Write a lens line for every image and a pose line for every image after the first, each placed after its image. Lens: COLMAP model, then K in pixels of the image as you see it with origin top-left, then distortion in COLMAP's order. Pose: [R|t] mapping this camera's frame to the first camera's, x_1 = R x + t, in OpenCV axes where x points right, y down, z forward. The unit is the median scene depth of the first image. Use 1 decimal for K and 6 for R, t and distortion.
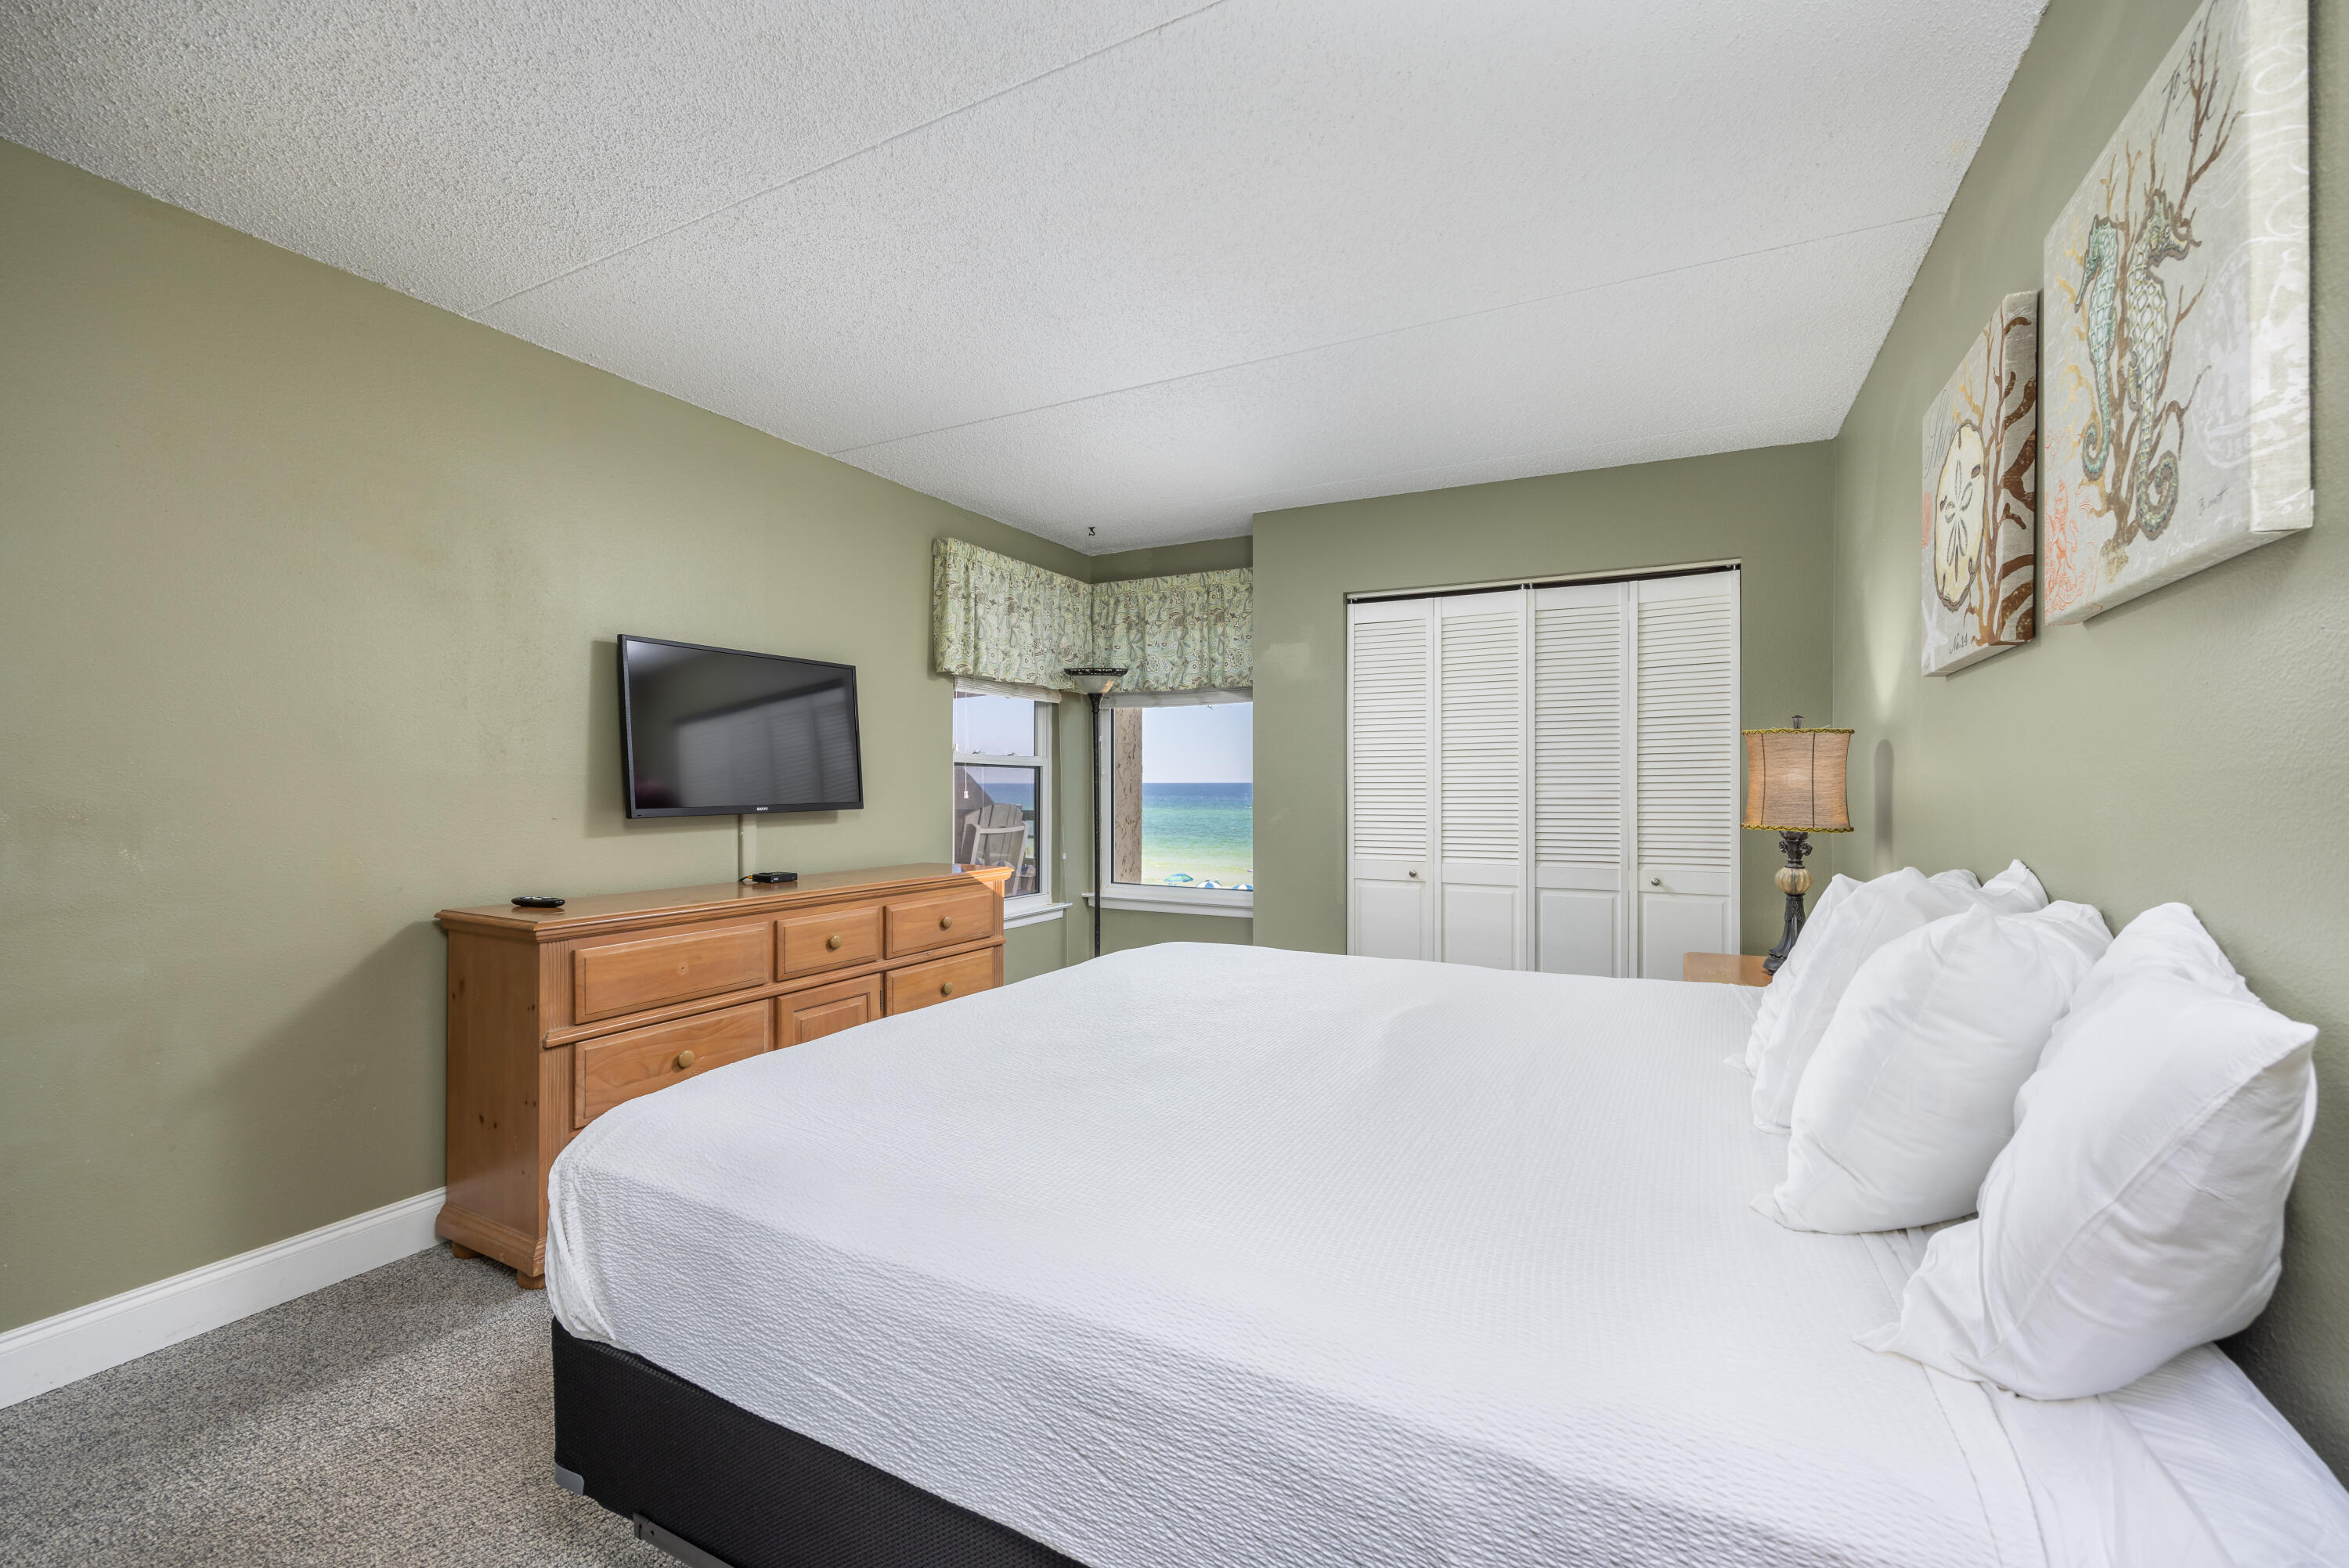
lens RADIAL K [[955.0, 0, 1177.4], [0, 955.0, 792.6], [0, 0, 1]] dist [-0.002886, -0.000109]
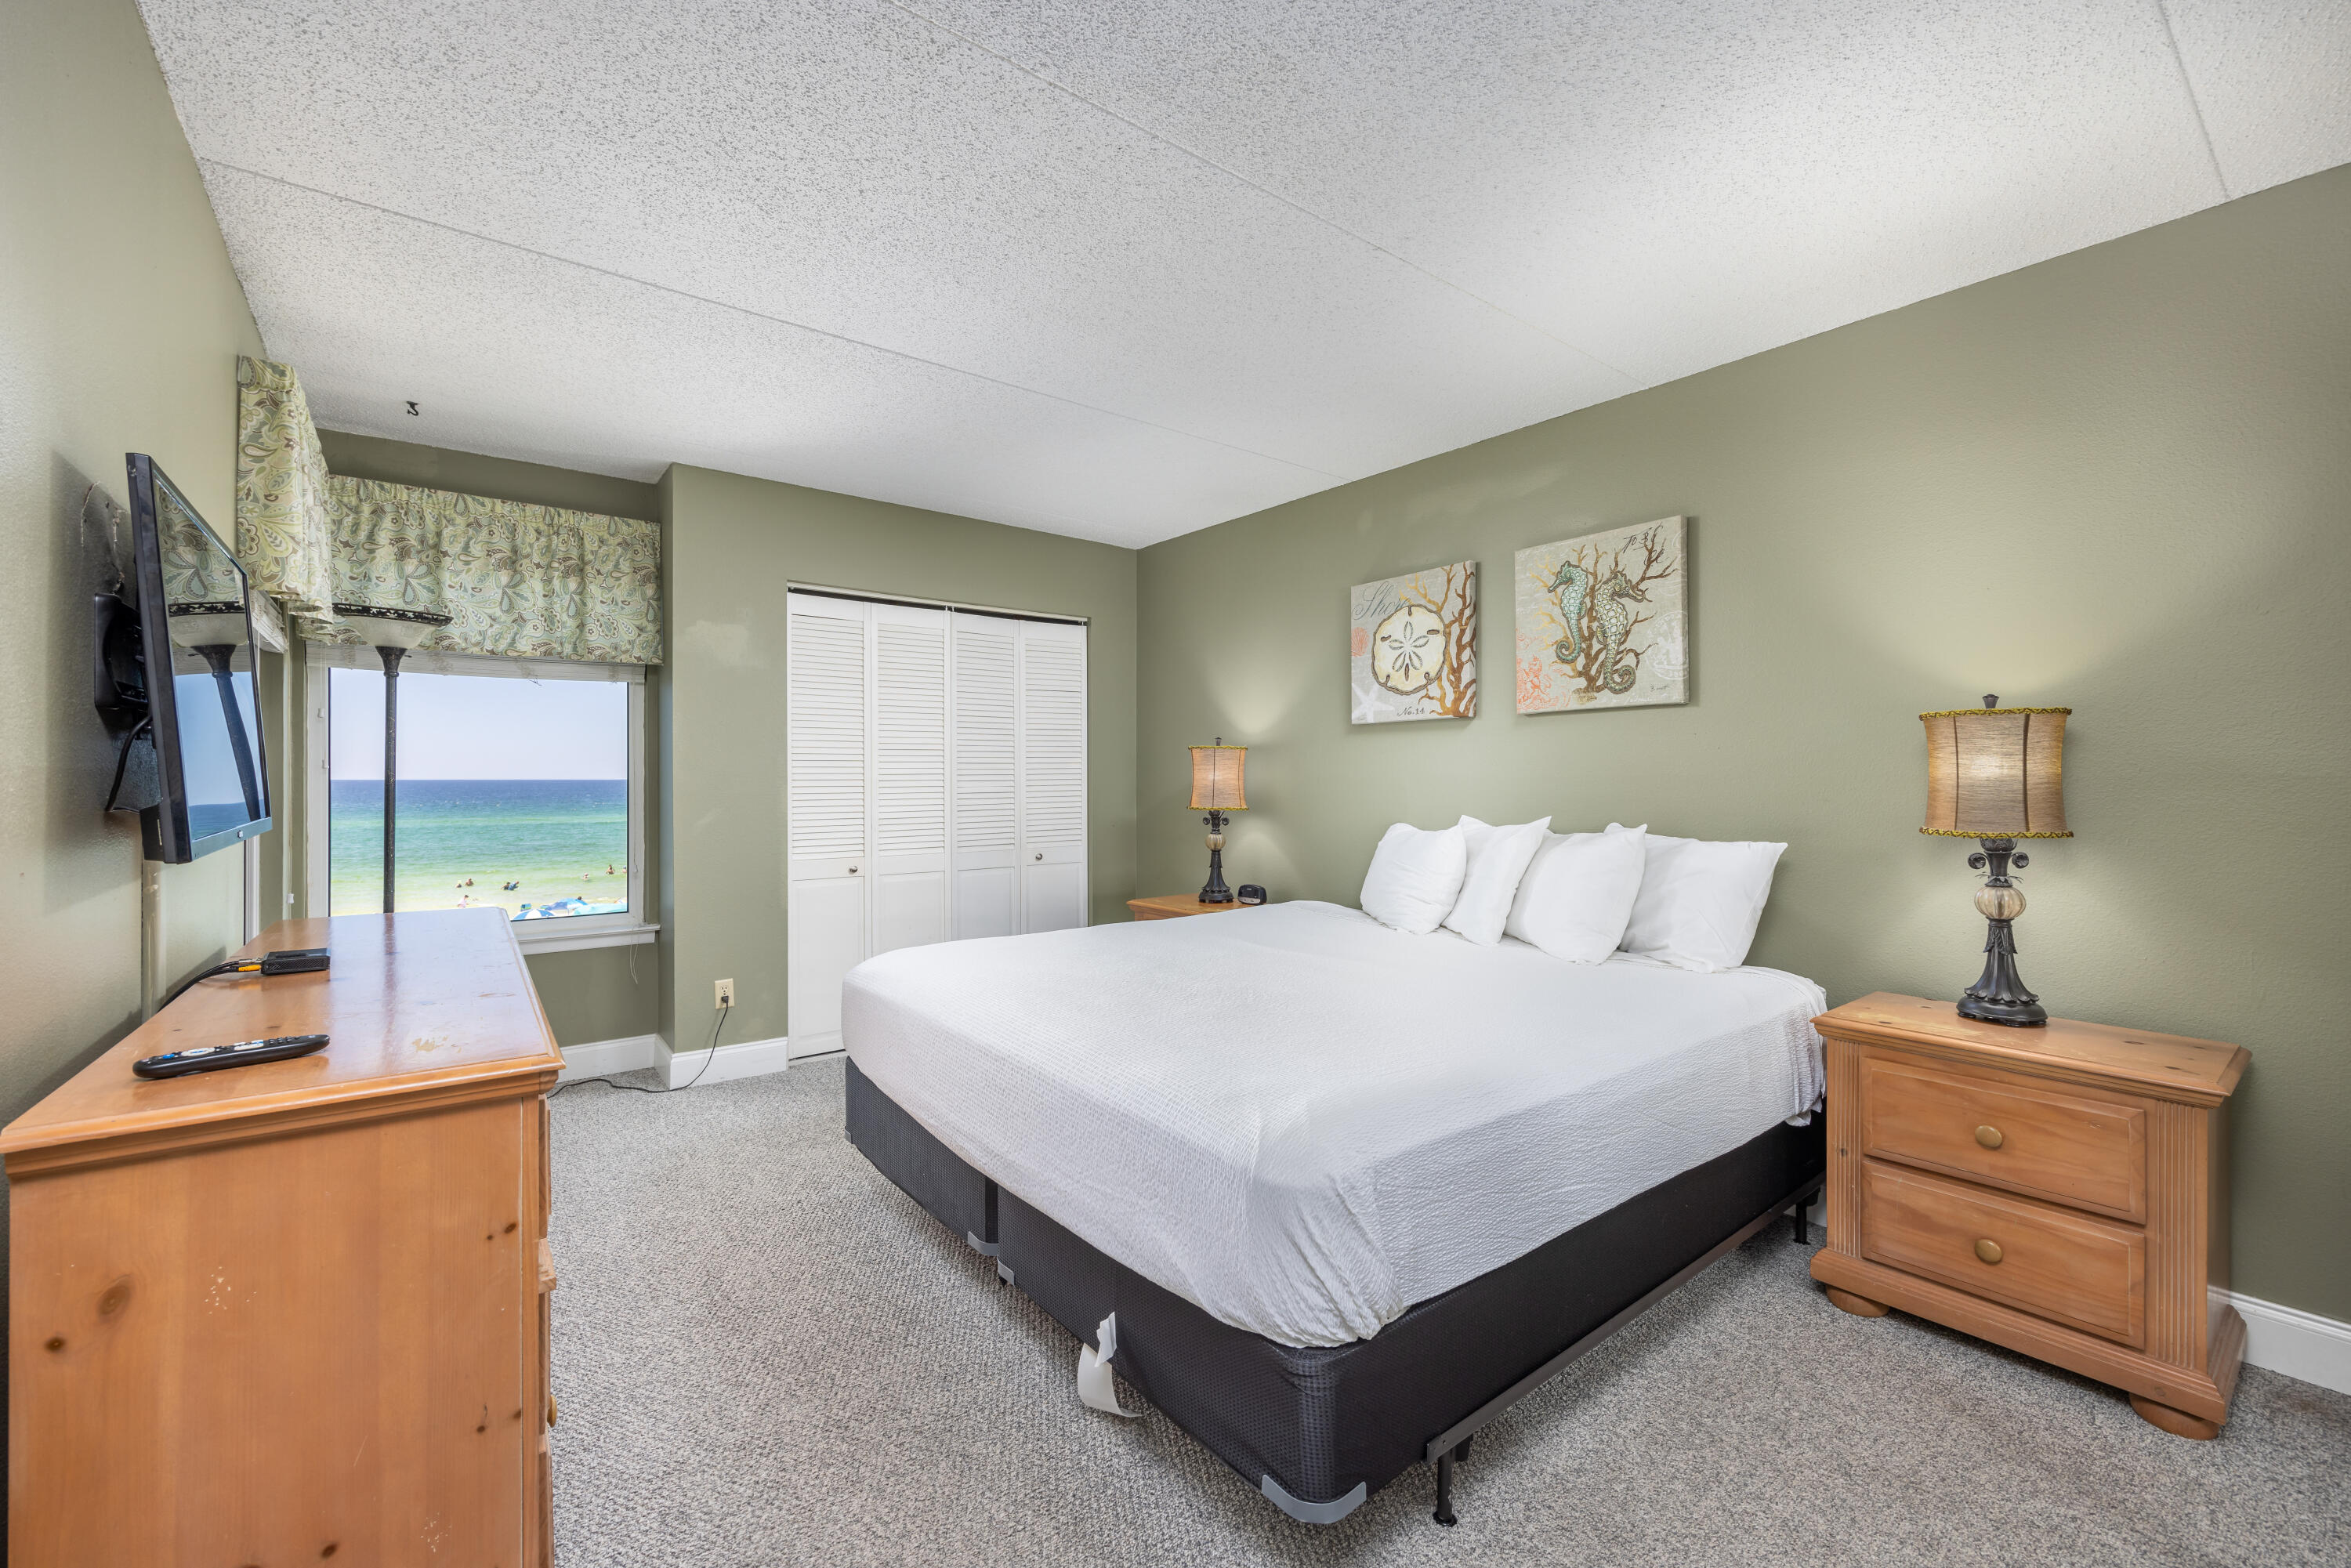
lens RADIAL K [[955.9, 0, 1188.1], [0, 955.9, 783.3], [0, 0, 1]] dist [-0.002886, -0.000109]
pose [[0.421206, -0.004023, 0.906956, -0.460763], [0.009294, 0.999957, 0.000118, -0.003089], [-0.906917, 0.008380, 0.421225, 0.213656]]
